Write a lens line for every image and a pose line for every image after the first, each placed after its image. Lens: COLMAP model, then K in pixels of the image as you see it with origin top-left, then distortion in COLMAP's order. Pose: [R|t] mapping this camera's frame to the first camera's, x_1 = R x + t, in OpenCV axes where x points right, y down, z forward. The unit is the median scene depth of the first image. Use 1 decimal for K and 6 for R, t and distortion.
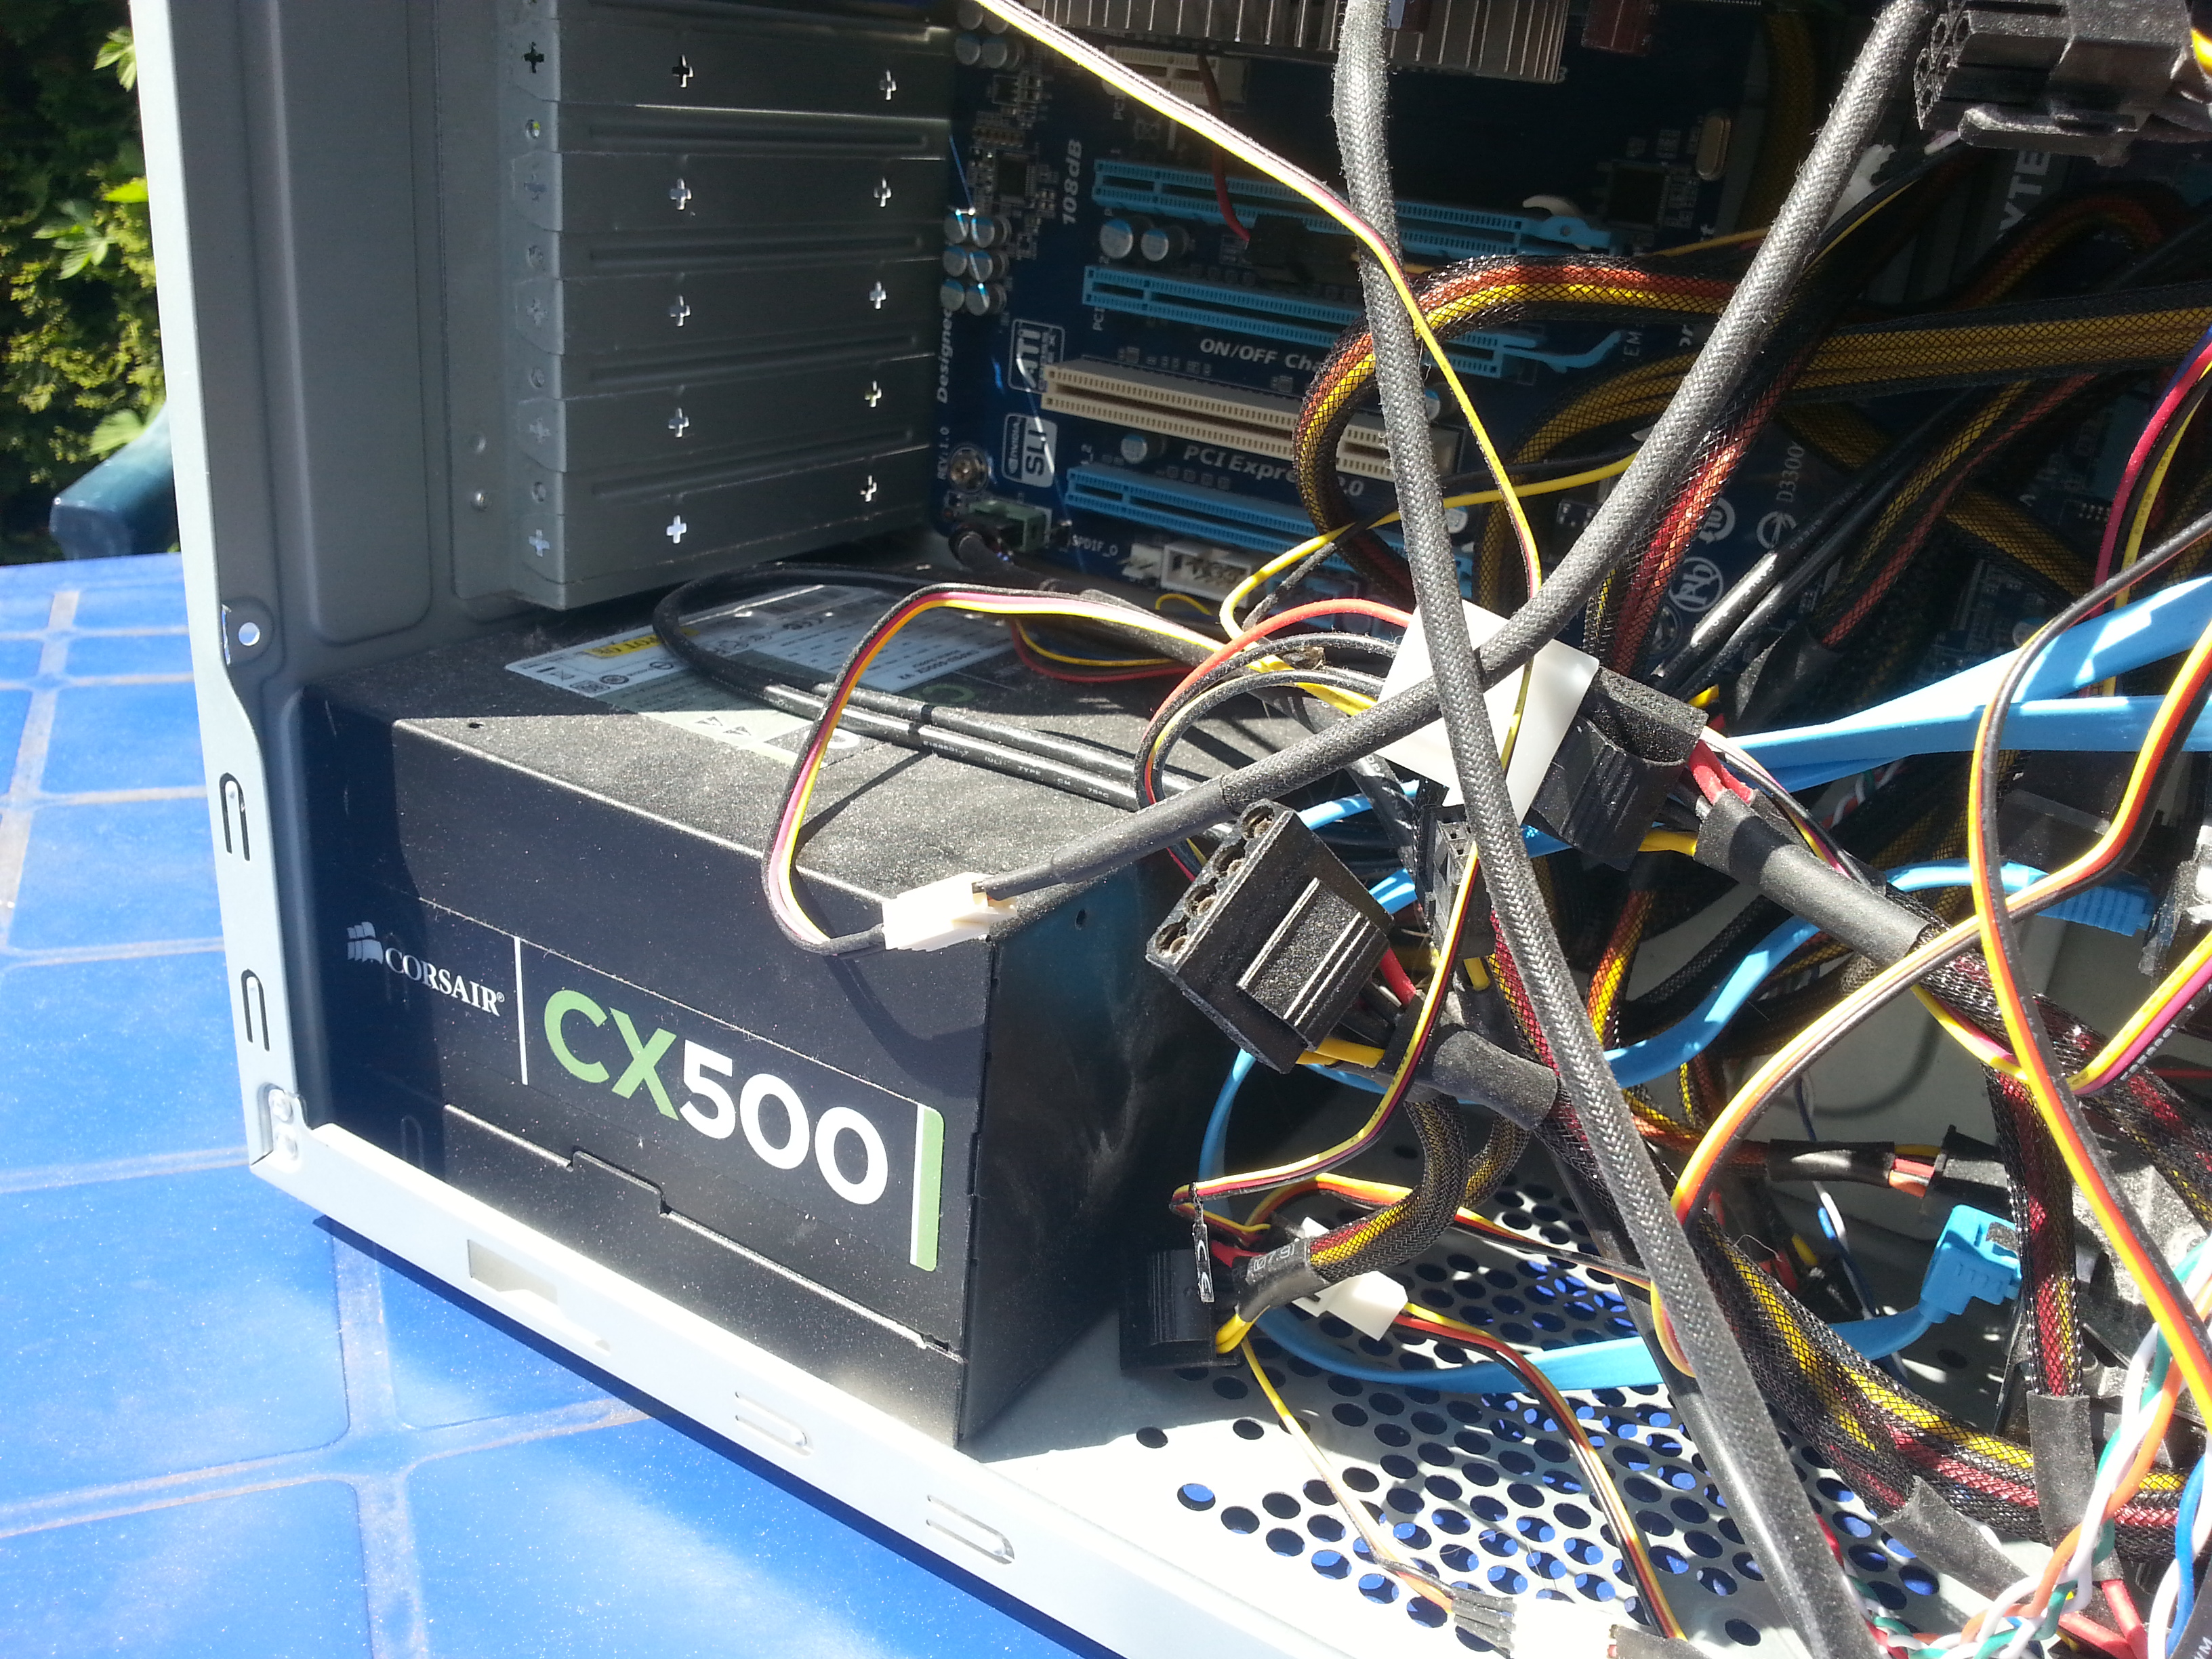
lens RADIAL K [[1836.2, 0, 1101.7], [0, 1836.2, 836.2], [0, 0, 1]] dist [0.042857, -0.123480]
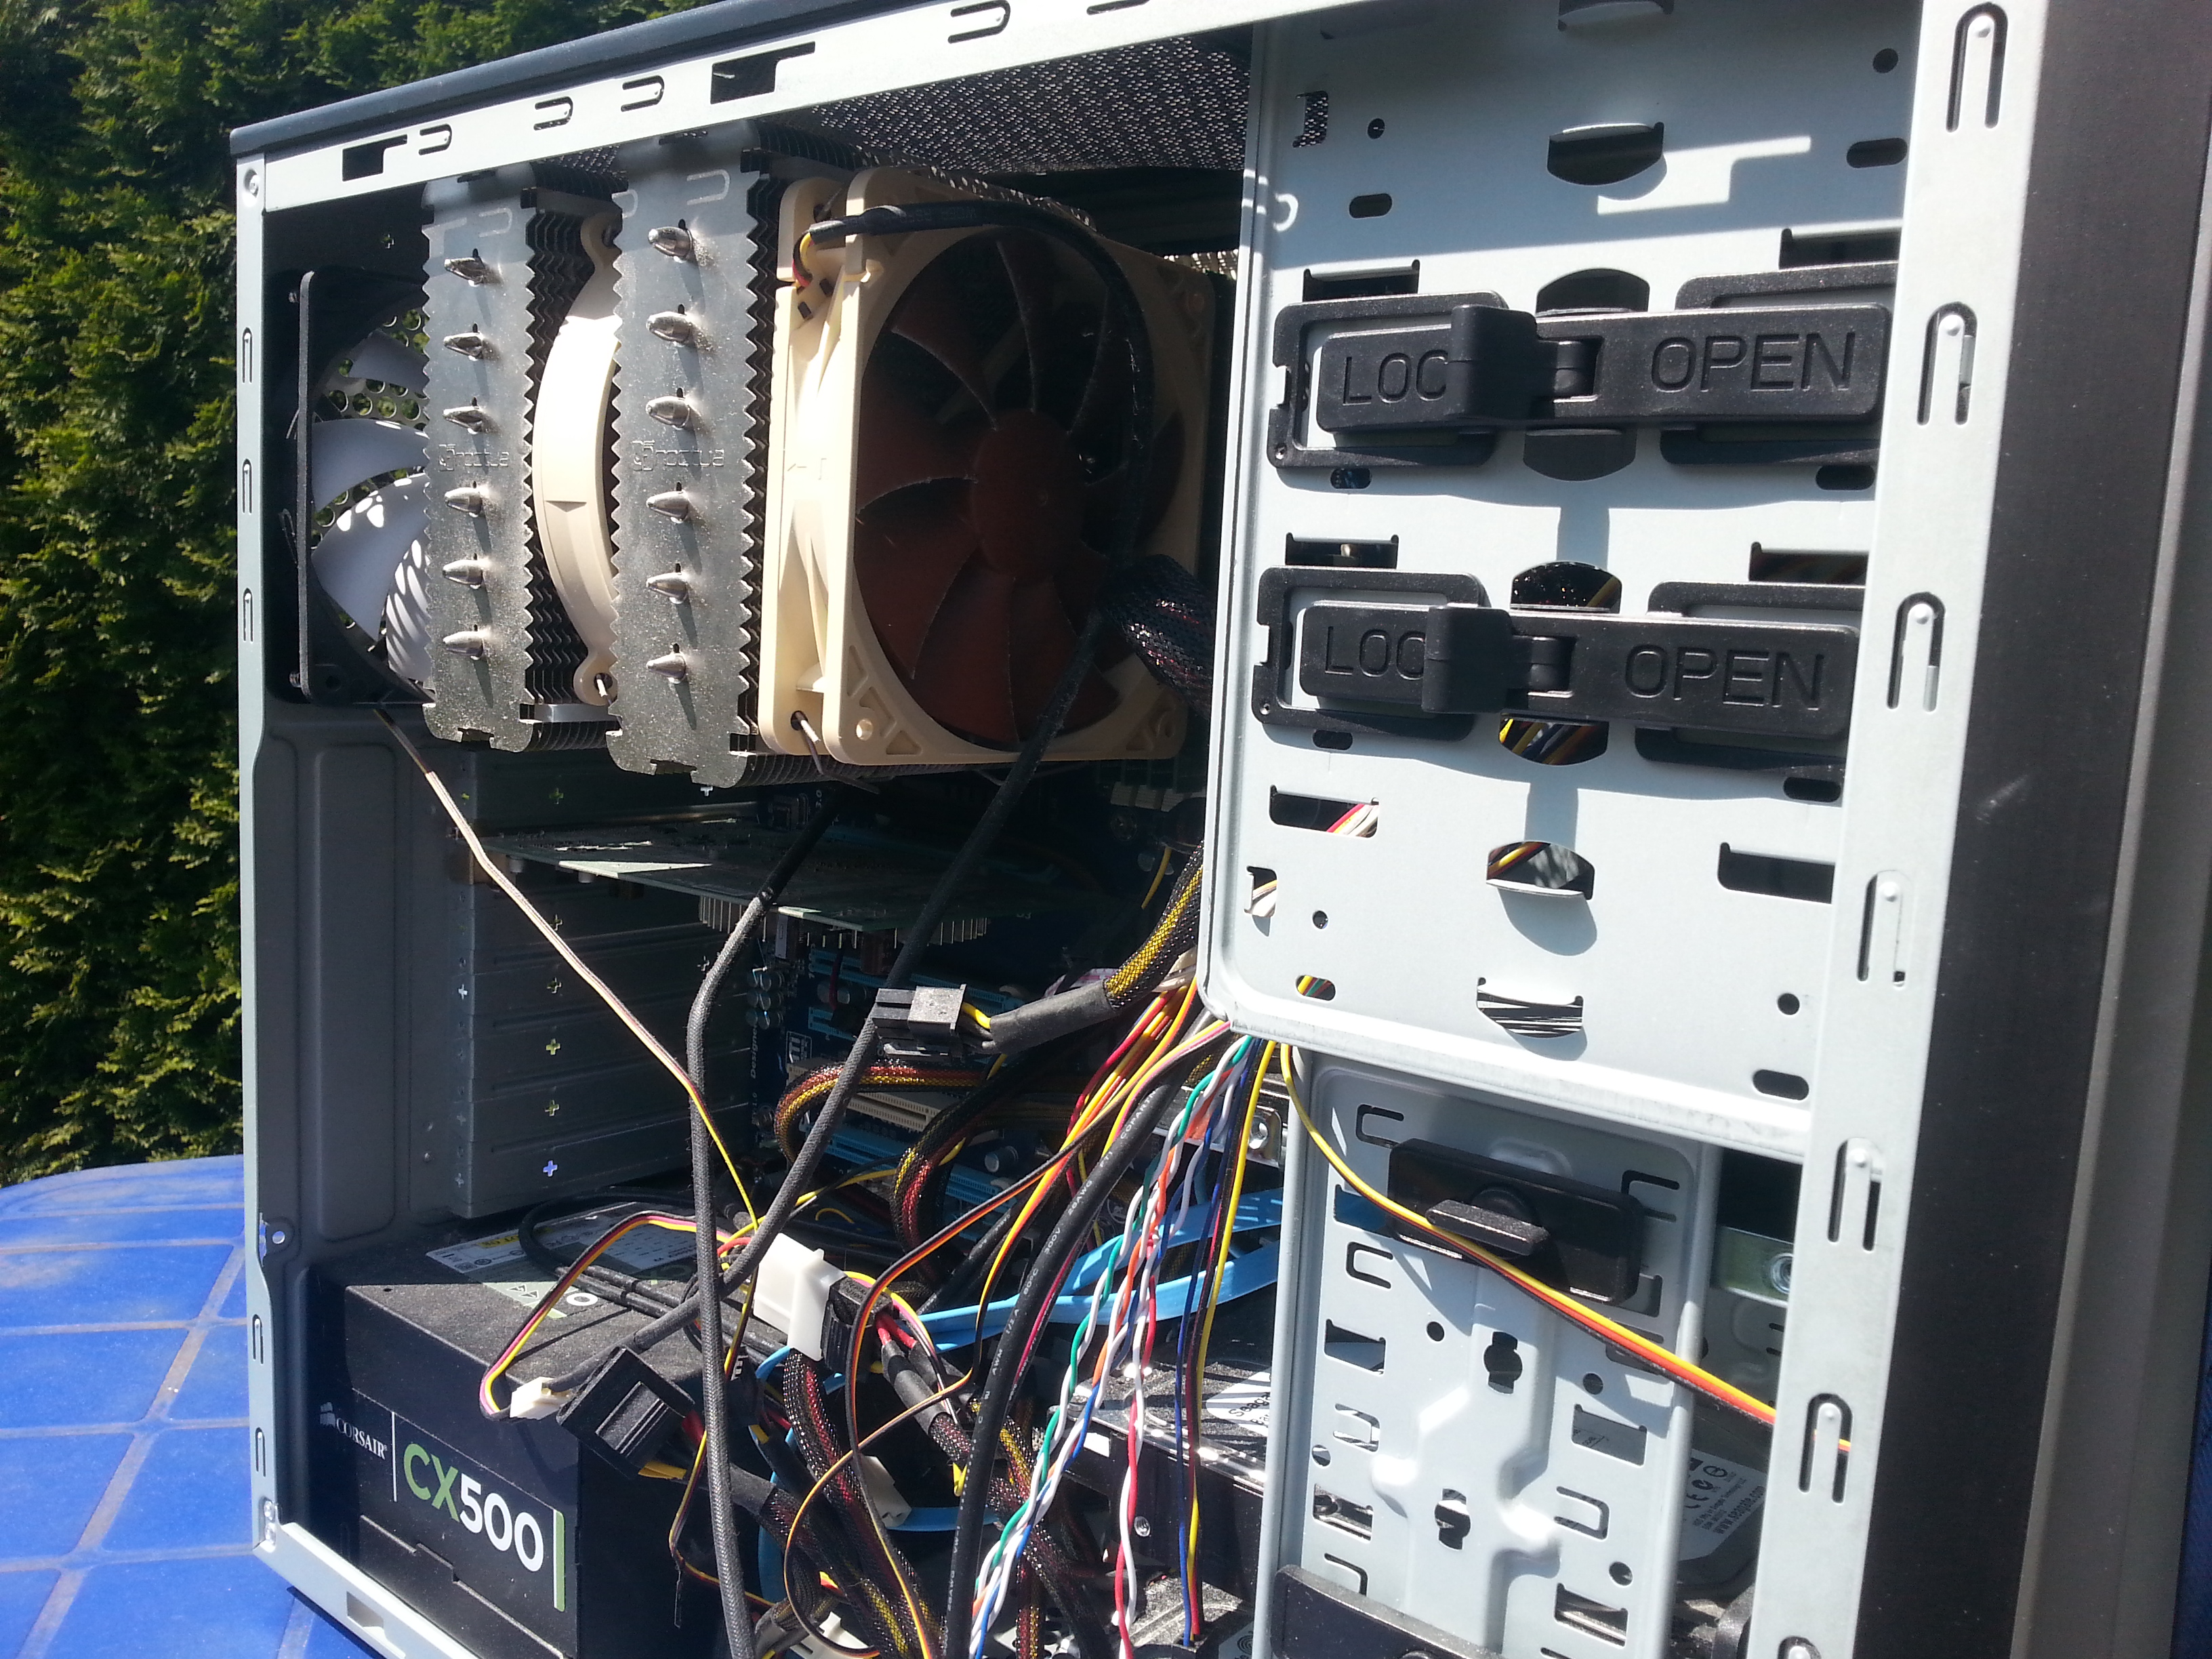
lens RADIAL K [[1816.7, 0, 1097.7], [0, 1816.7, 872.9], [0, 0, 1]] dist [0.002736, -0.010334]
pose [[0.988314, -0.018429, -0.151314, 0.614404], [-0.021546, 0.965810, -0.258353, -0.009261], [0.150901, 0.258594, 0.954127, -0.689647]]
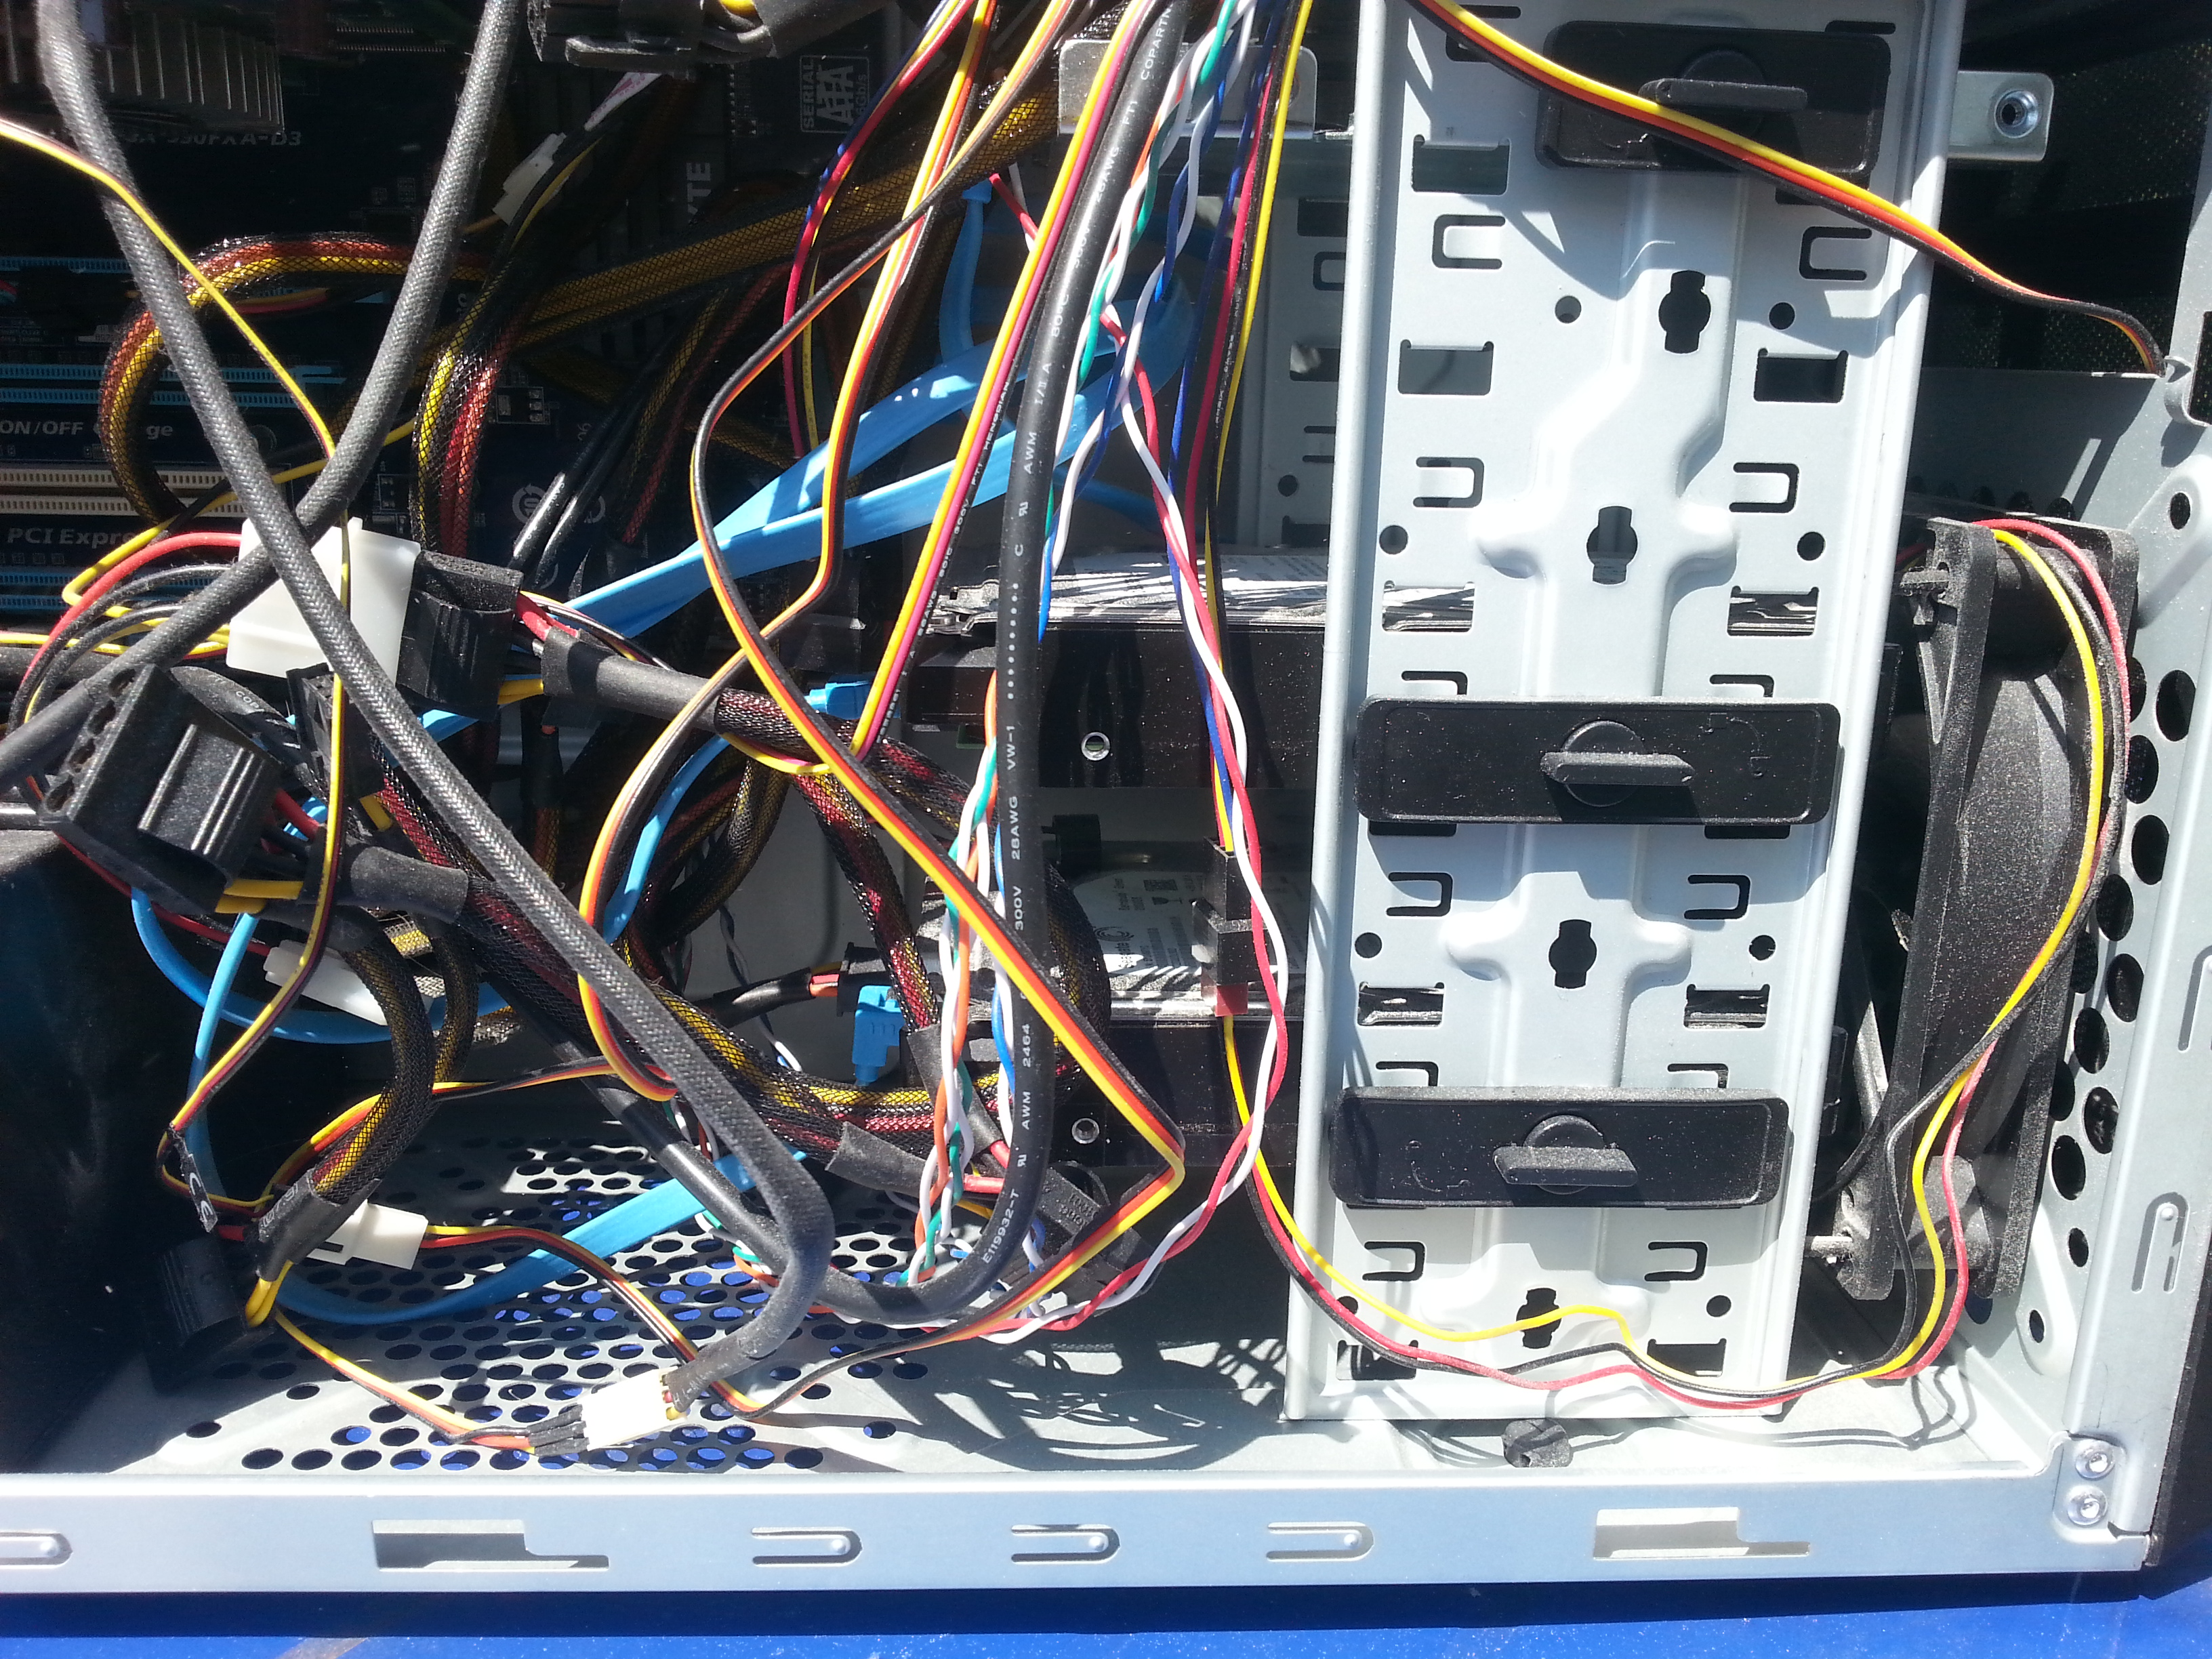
lens RADIAL K [[1838.2, 0, 1109.3], [0, 1838.2, 840.3], [0, 0, 1]] dist [0.000566, -0.060749]
pose [[0.828189, -0.217772, 0.516409, -0.006973], [0.268950, 0.962822, -0.025301, 0.166326], [-0.491700, 0.159843, 0.855968, -0.129374]]
